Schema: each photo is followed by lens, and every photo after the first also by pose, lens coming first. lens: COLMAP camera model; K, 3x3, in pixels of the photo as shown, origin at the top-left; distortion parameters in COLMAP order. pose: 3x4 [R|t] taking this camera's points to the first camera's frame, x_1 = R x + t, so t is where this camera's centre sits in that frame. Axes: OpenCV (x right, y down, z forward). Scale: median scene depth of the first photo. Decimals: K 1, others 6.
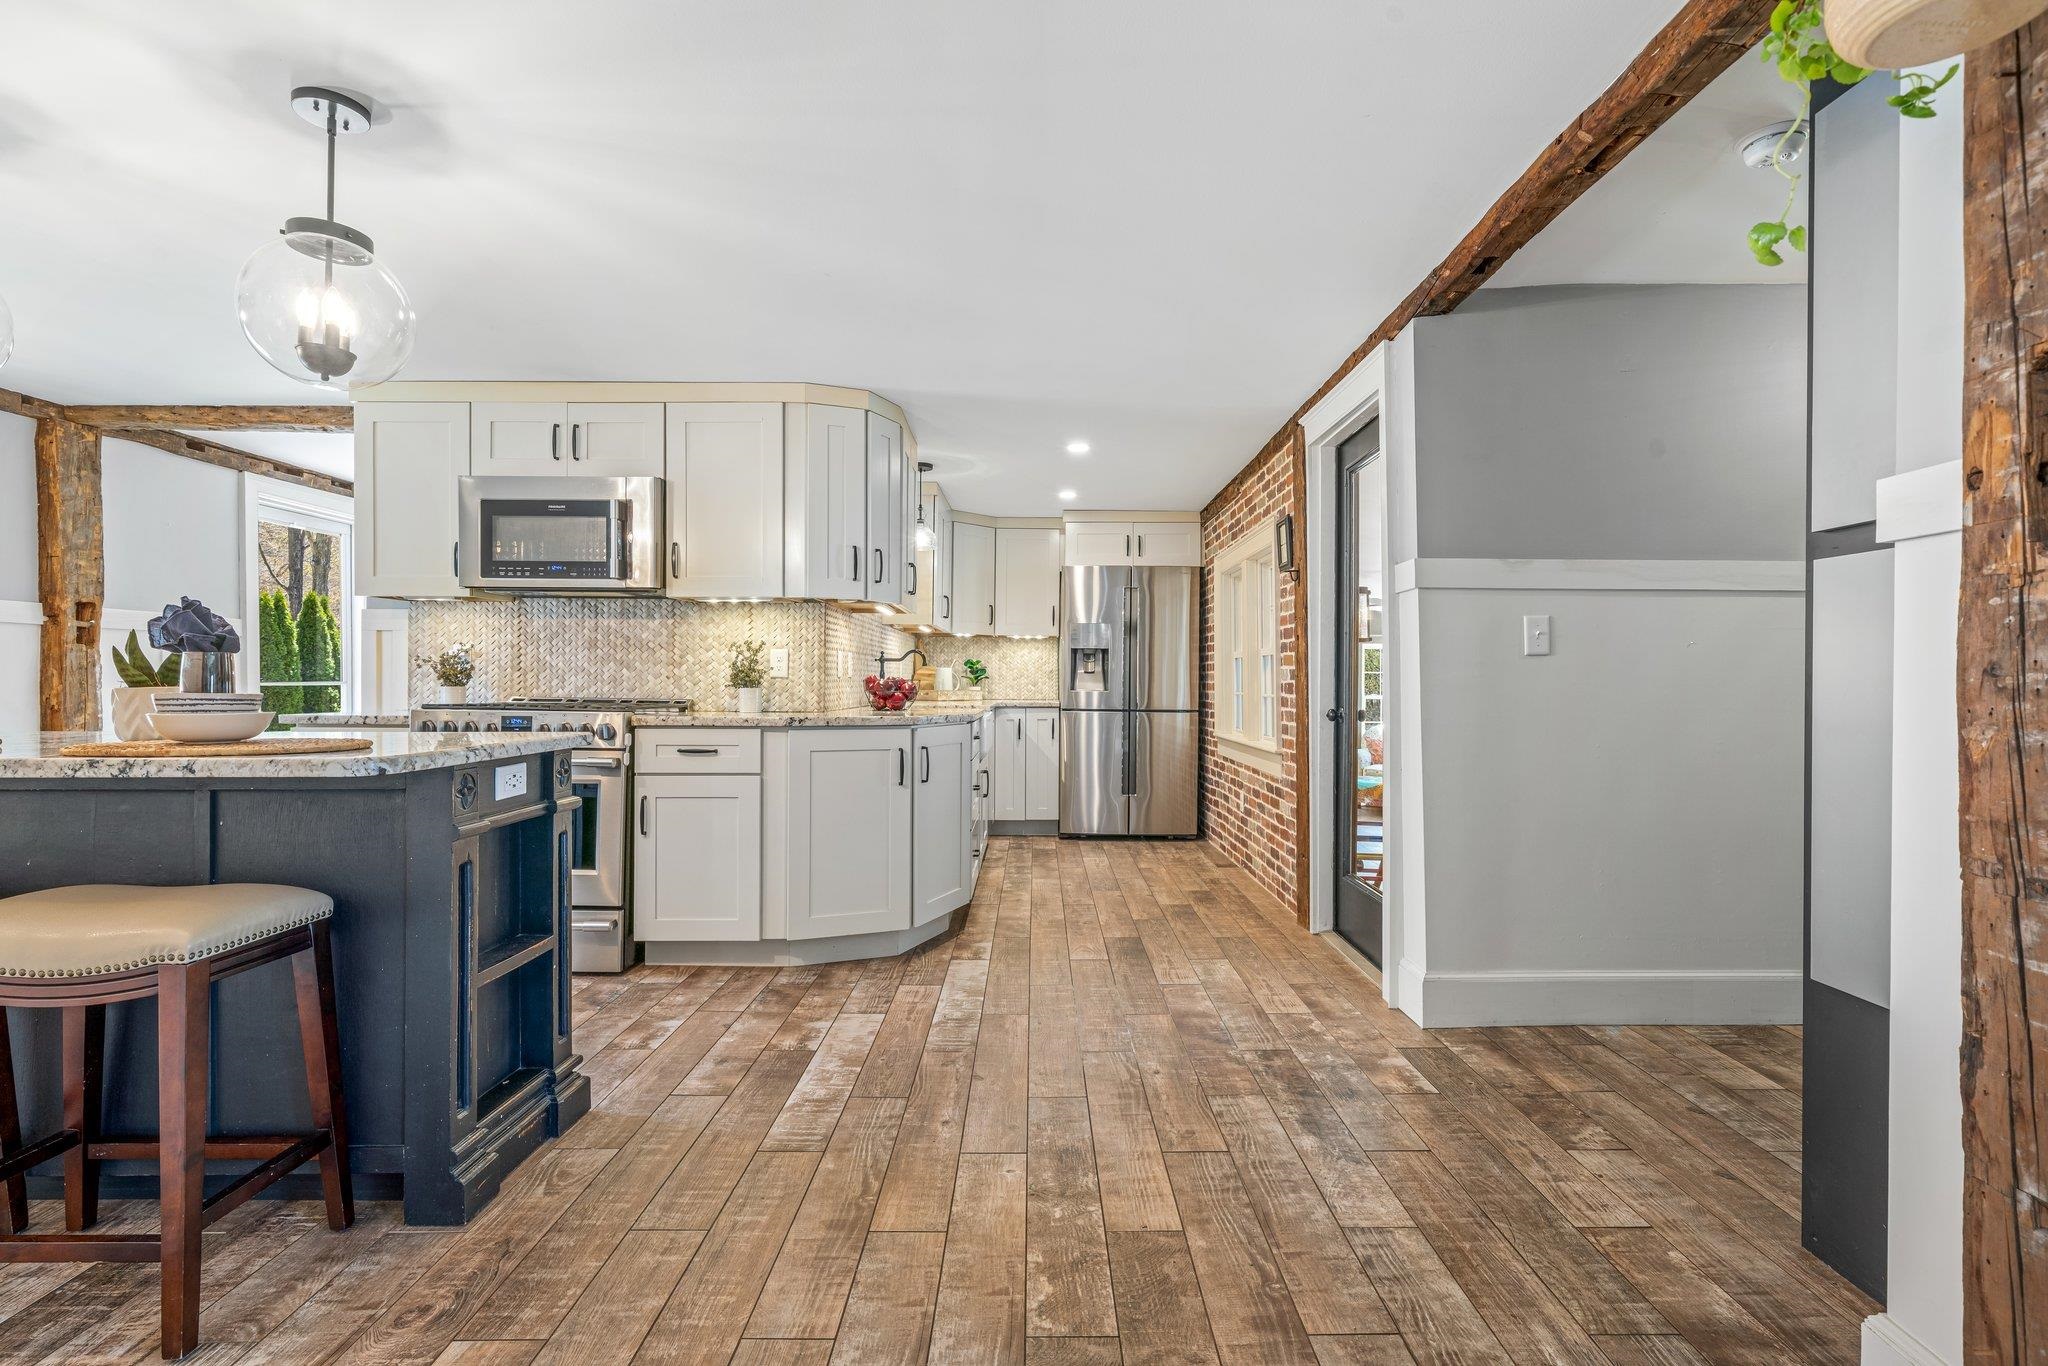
lens RADIAL K [[953.6, 0, 1029.1], [0, 953.6, 679.4], [0, 0, 1]] dist [0.003804, 0.000227]
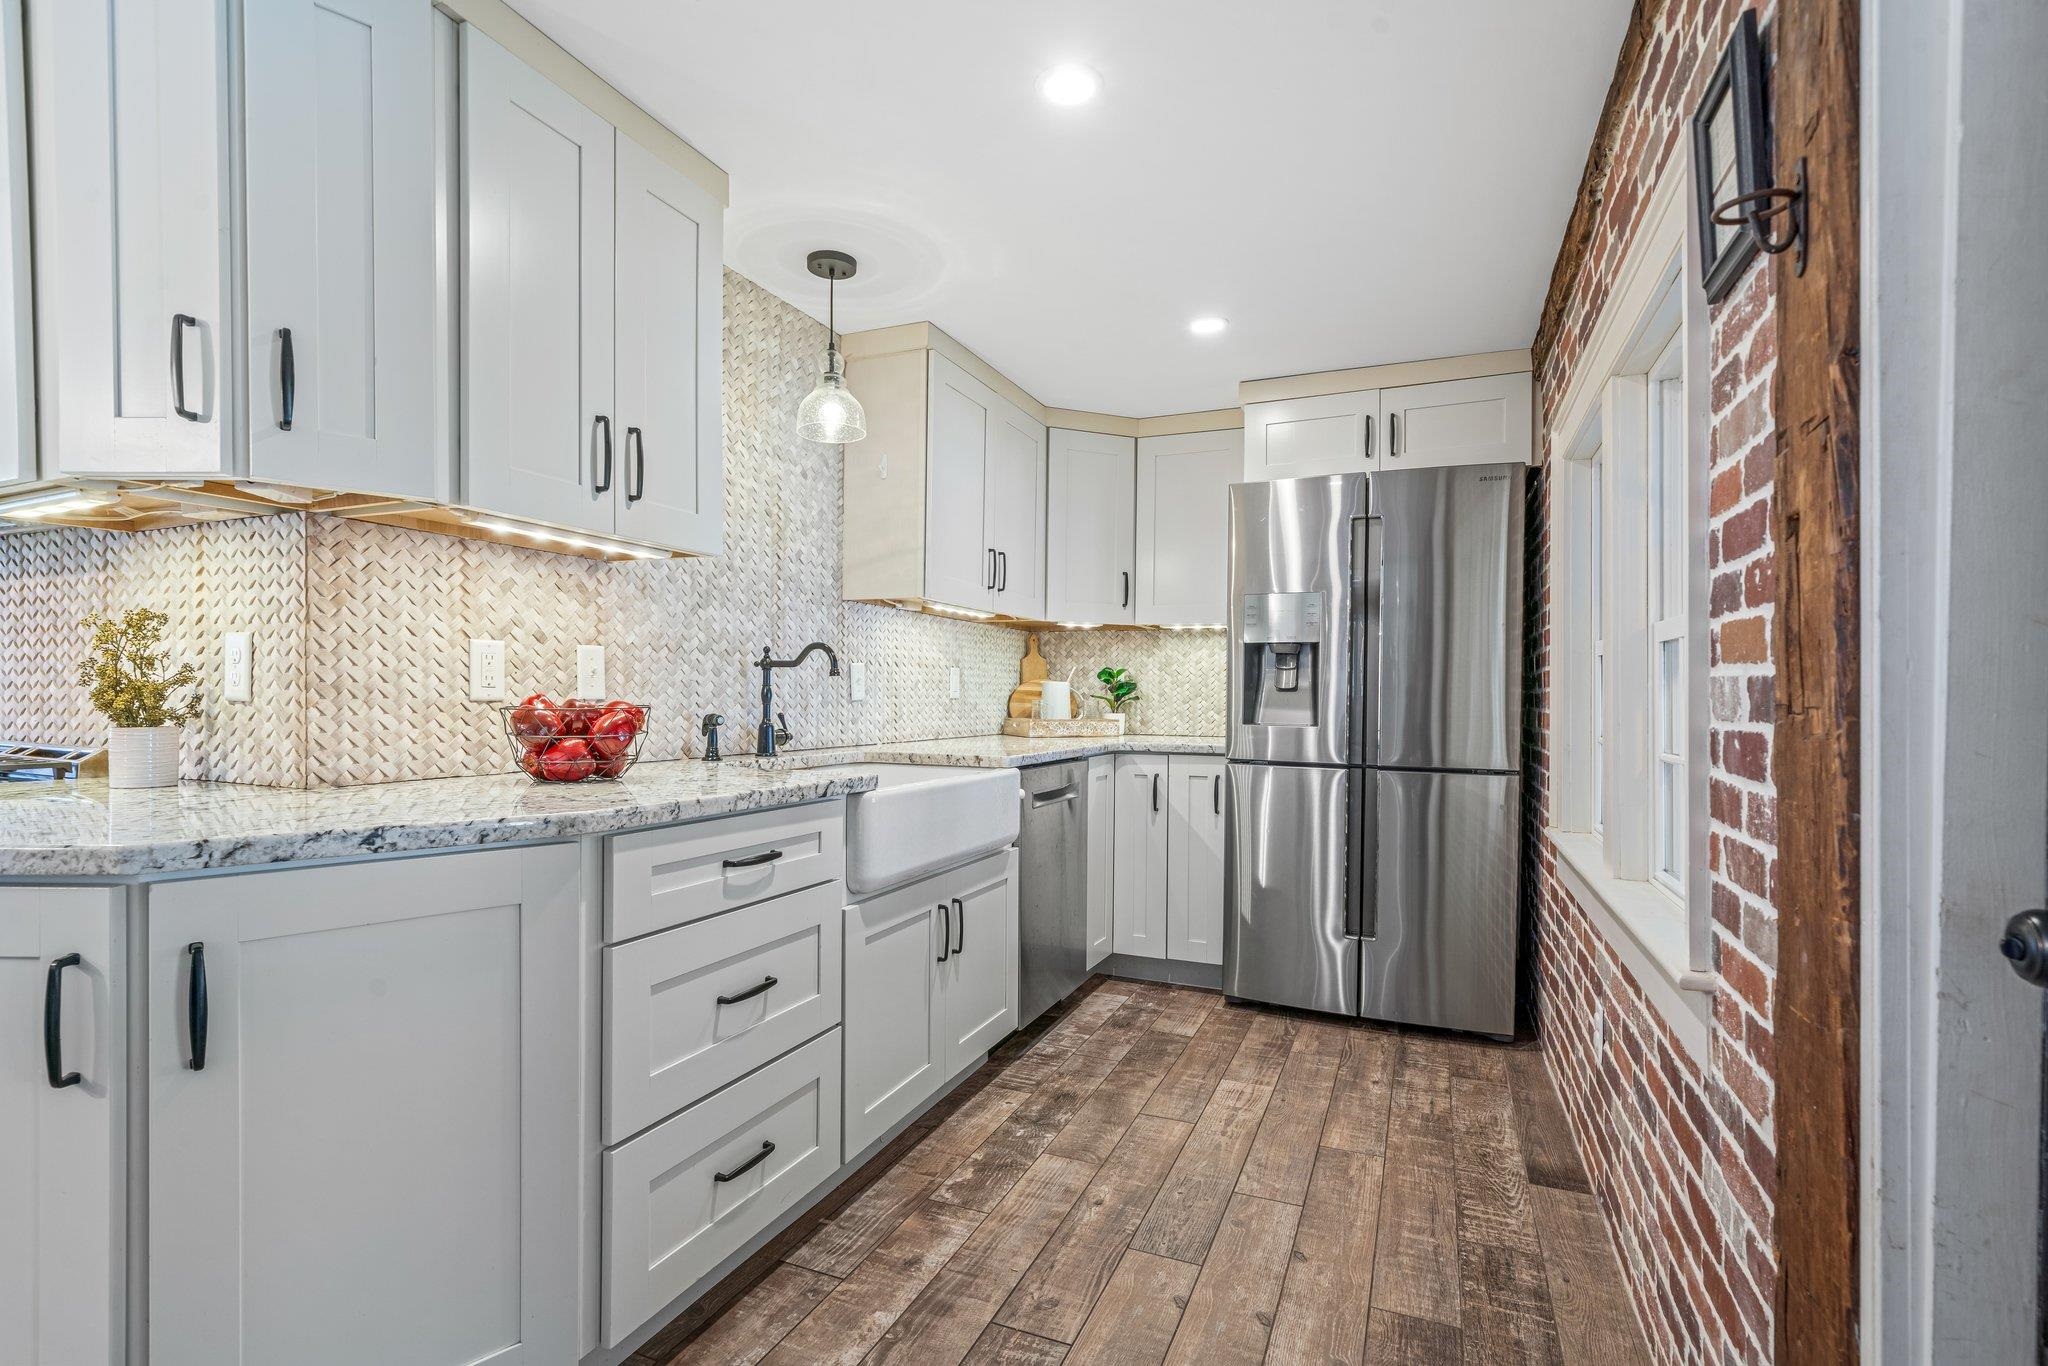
lens RADIAL K [[953.6, 0, 1013.5], [0, 953.6, 707.2], [0, 0, 1]] dist [0.003804, 0.000227]
pose [[0.919494, 0.008917, -0.393002, 0.192732], [-0.004053, 0.999905, 0.013206, -0.005746], [0.393082, -0.010550, 0.919443, 0.688485]]
